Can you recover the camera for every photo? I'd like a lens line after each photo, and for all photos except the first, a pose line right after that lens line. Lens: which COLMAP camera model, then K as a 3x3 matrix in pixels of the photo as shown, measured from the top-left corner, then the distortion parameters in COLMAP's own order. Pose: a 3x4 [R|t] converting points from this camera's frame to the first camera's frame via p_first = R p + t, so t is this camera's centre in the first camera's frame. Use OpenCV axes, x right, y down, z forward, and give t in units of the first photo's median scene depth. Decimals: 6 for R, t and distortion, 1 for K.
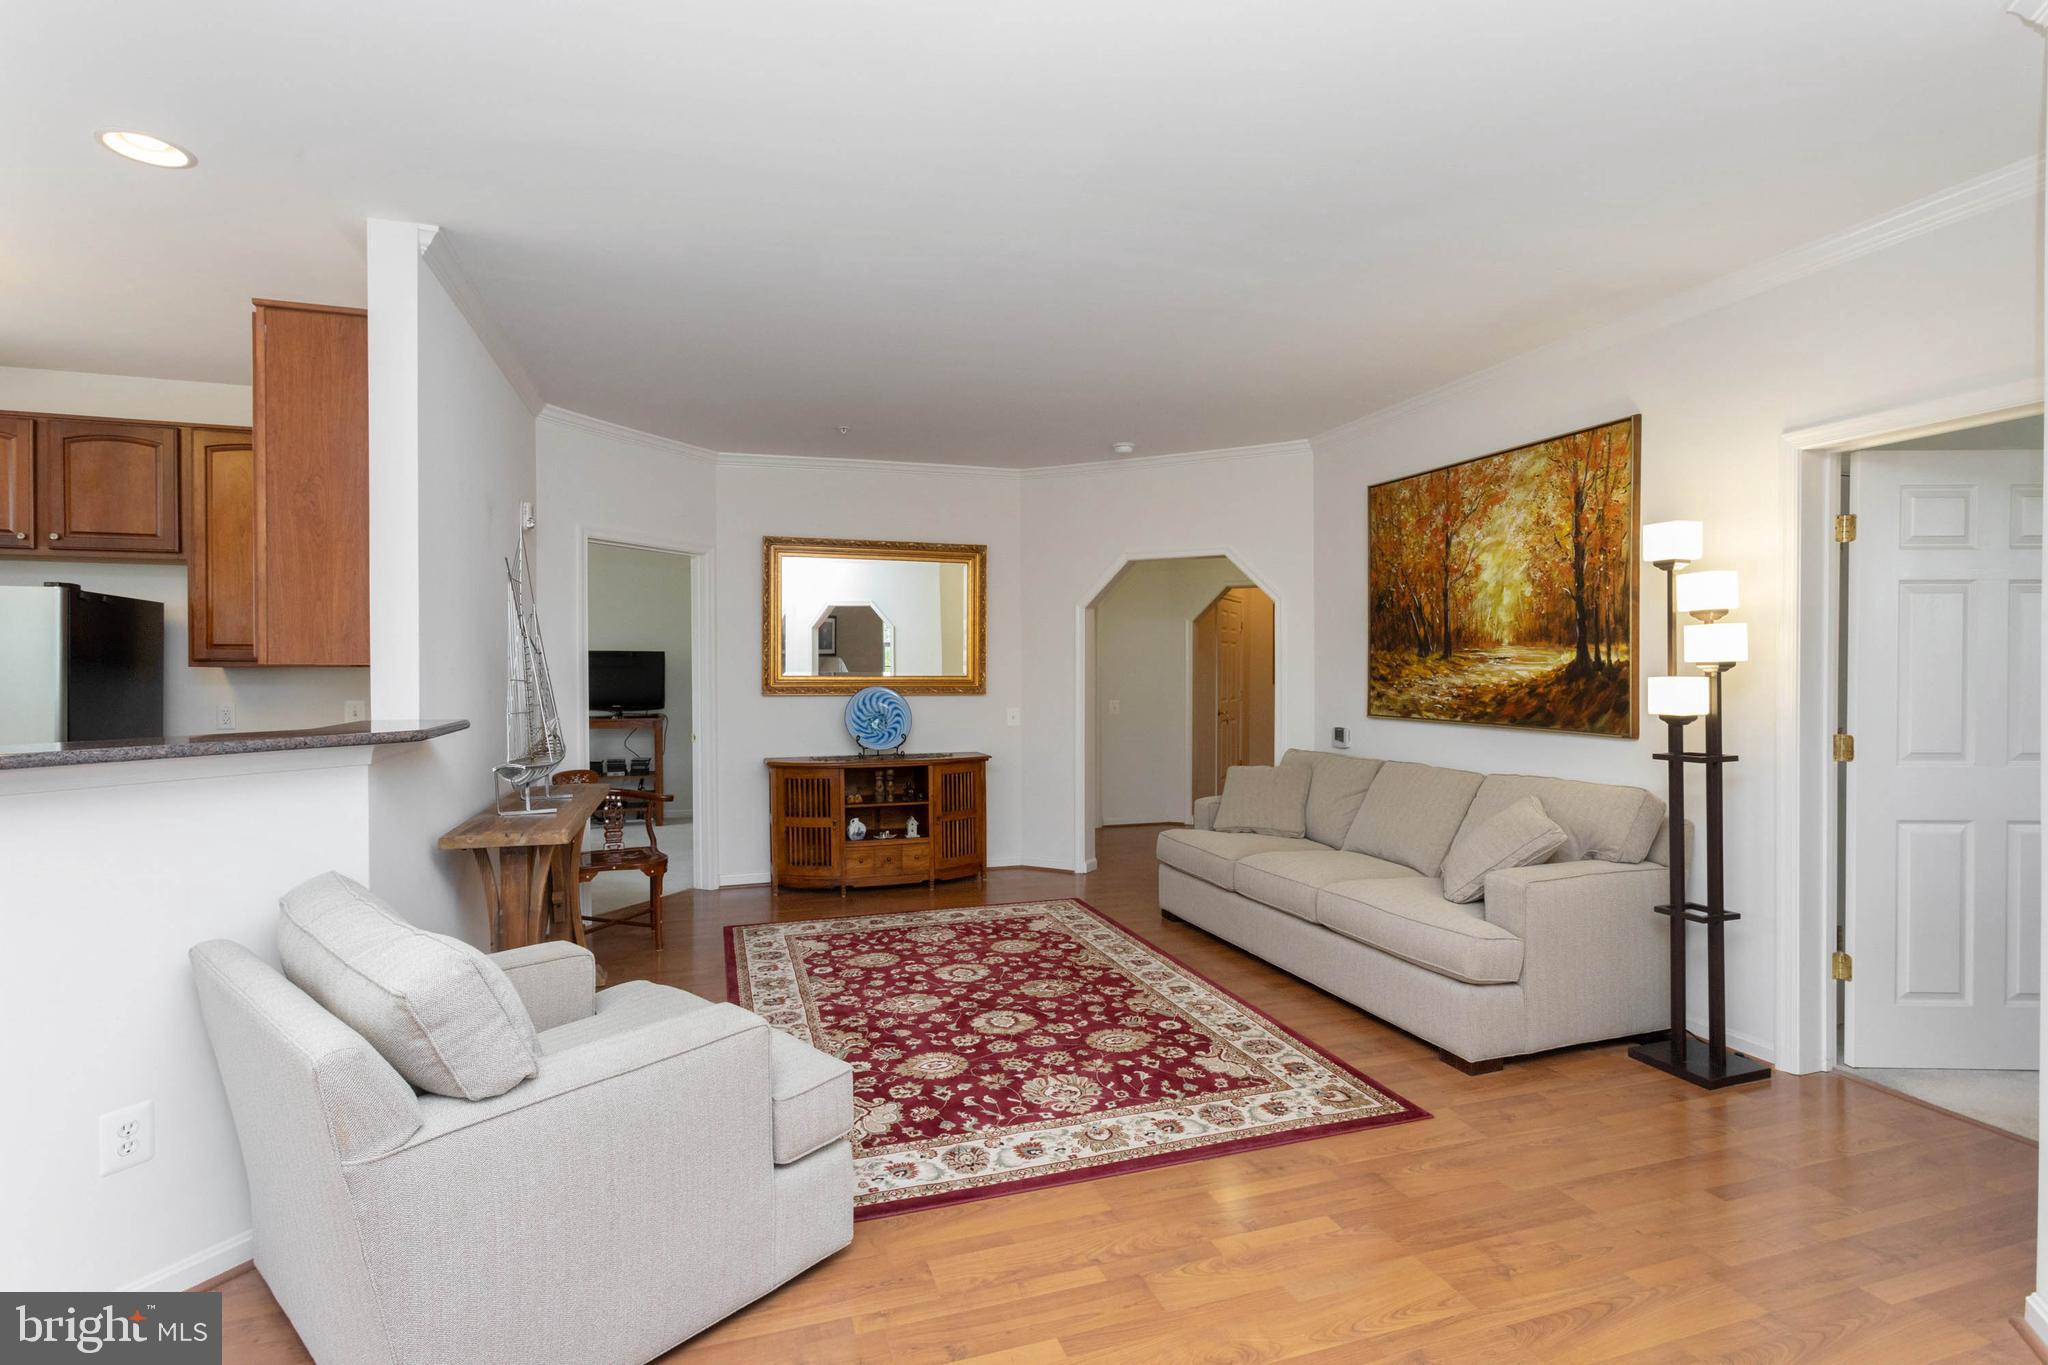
lens RADIAL K [[966.9, 0, 1014.9], [0, 966.9, 683.2], [0, 0, 1]] dist [-0.002987, 0.003064]
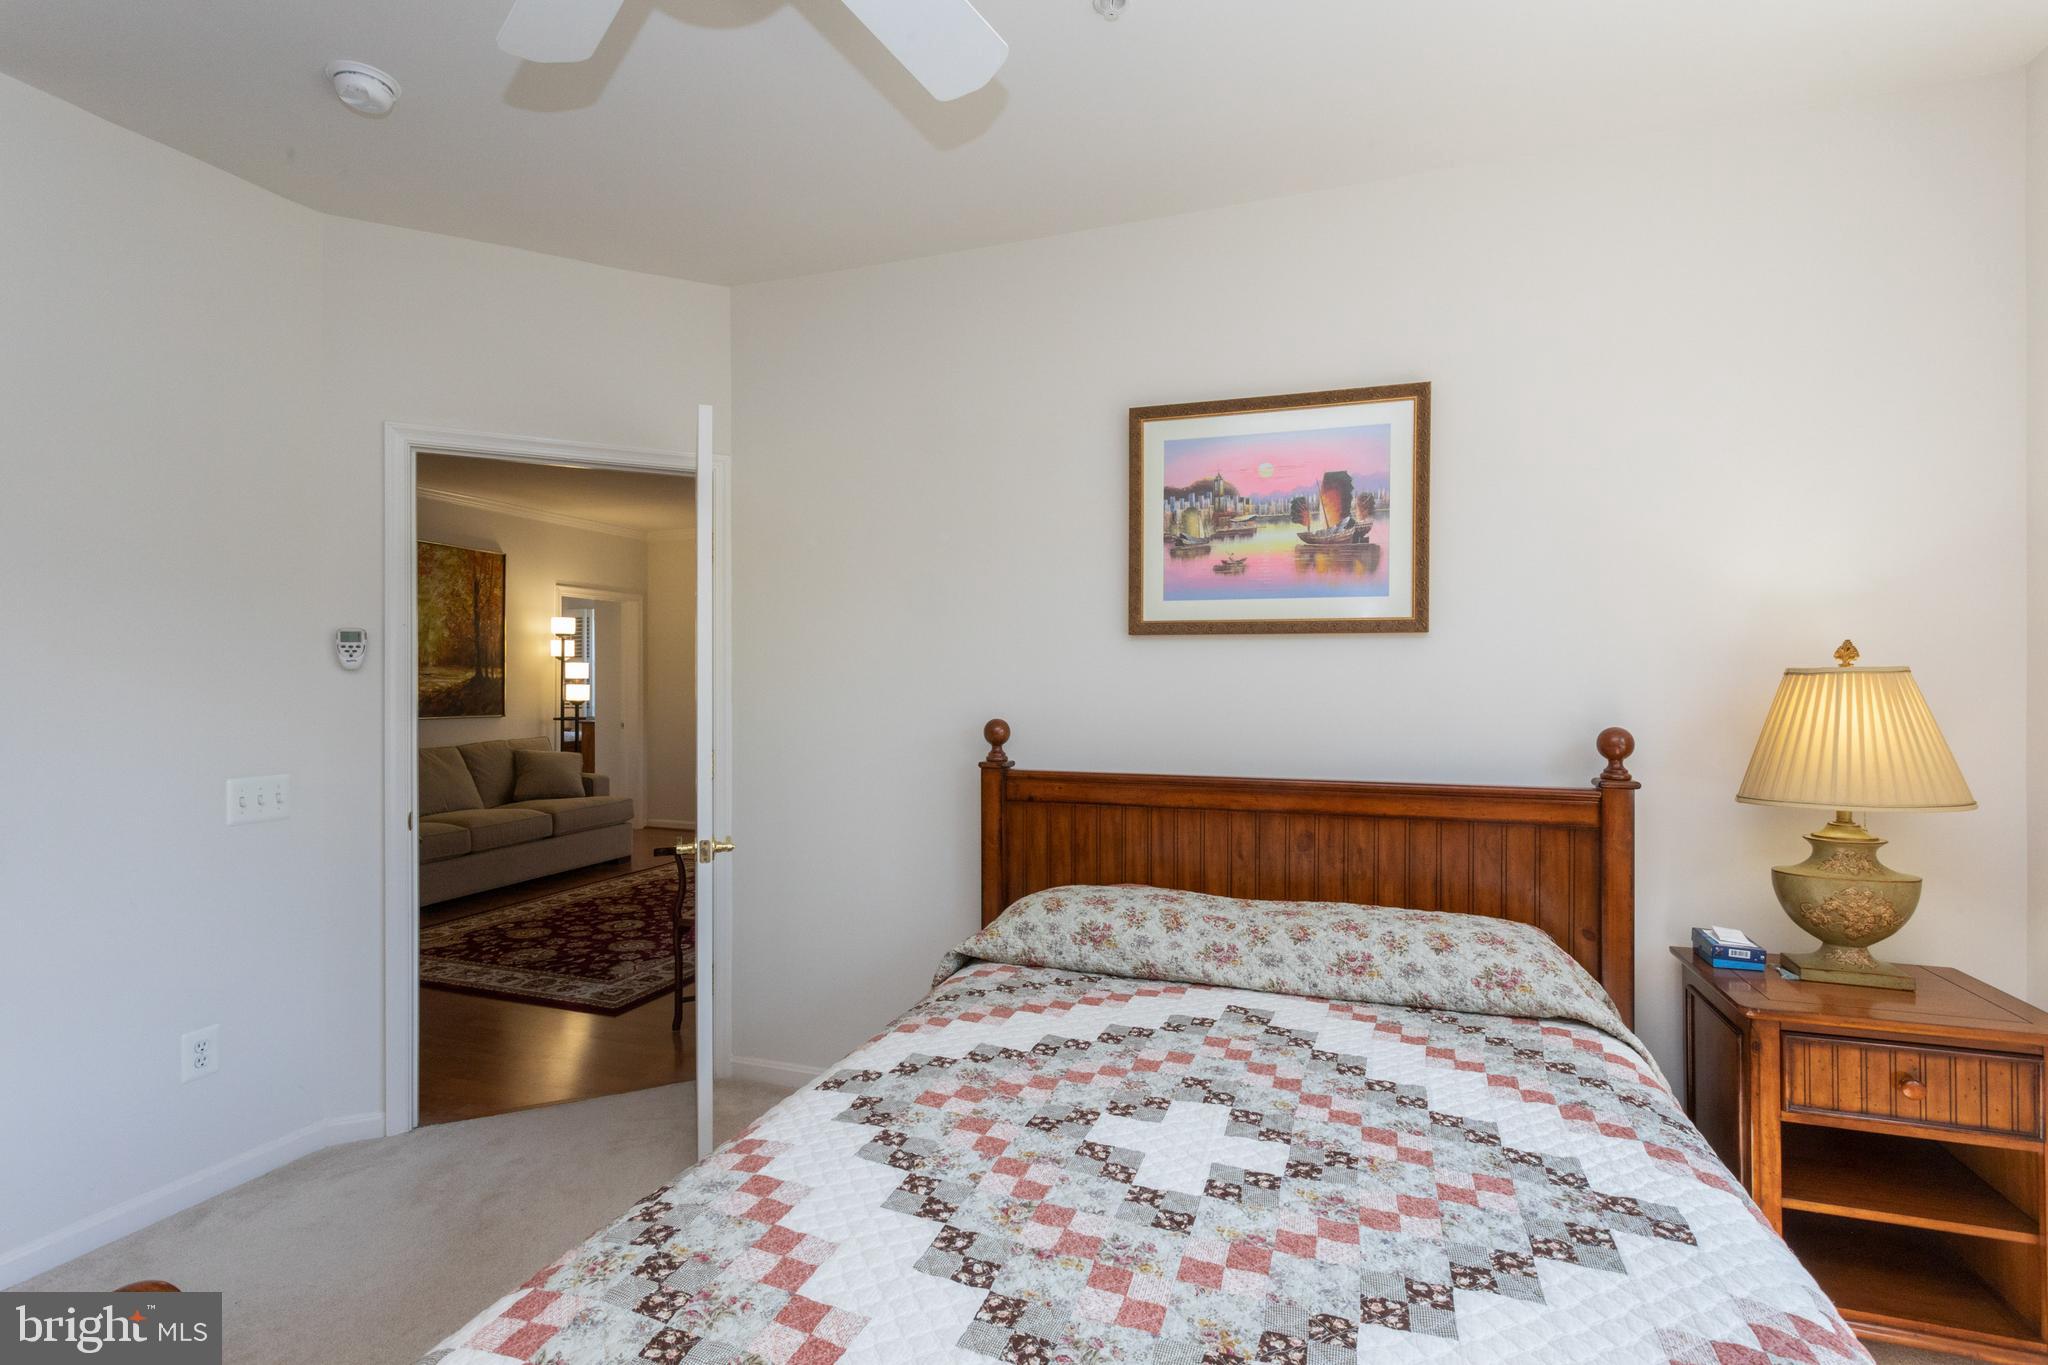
lens RADIAL K [[966.9, 0, 1009.9], [0, 966.9, 681.9], [0, 0, 1]] dist [-0.002987, 0.003064]
pose [[-0.787765, 0.003465, 0.615967, -1.228258], [0.013415, 0.999844, 0.011532, -0.019502], [-0.615830, 0.017347, -0.787688, 1.692605]]
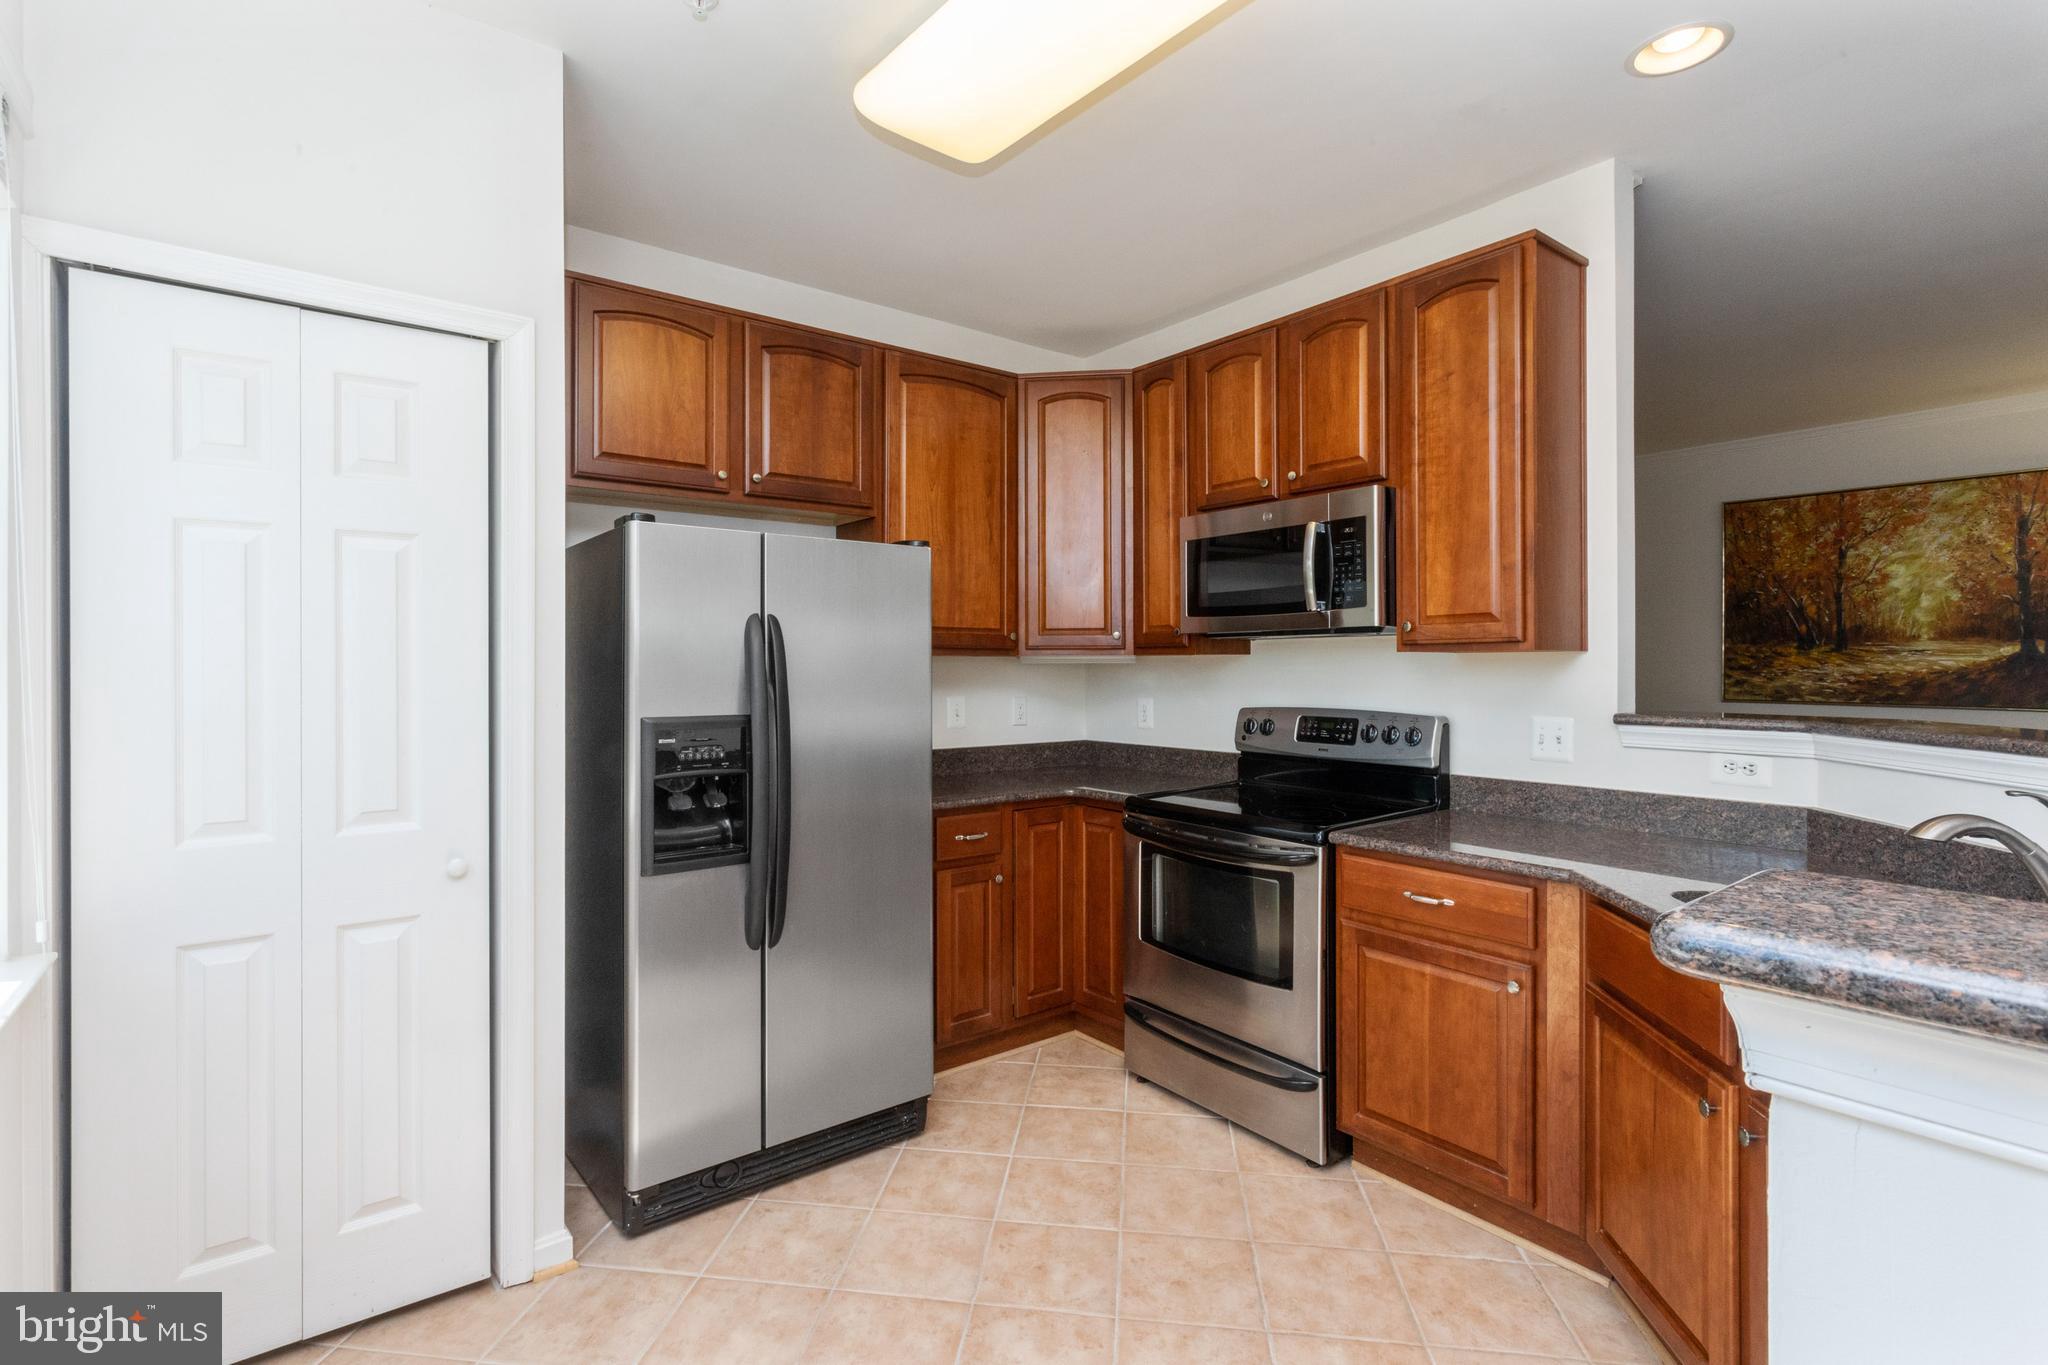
lens RADIAL K [[966.9, 0, 1016.1], [0, 966.9, 663.7], [0, 0, 1]] dist [-0.002987, 0.003064]
pose [[0.939876, -0.000850, 0.341515, -1.016205], [0.005864, 0.999890, -0.013648, 0.000600], [-0.341465, 0.014830, 0.939777, 0.245490]]
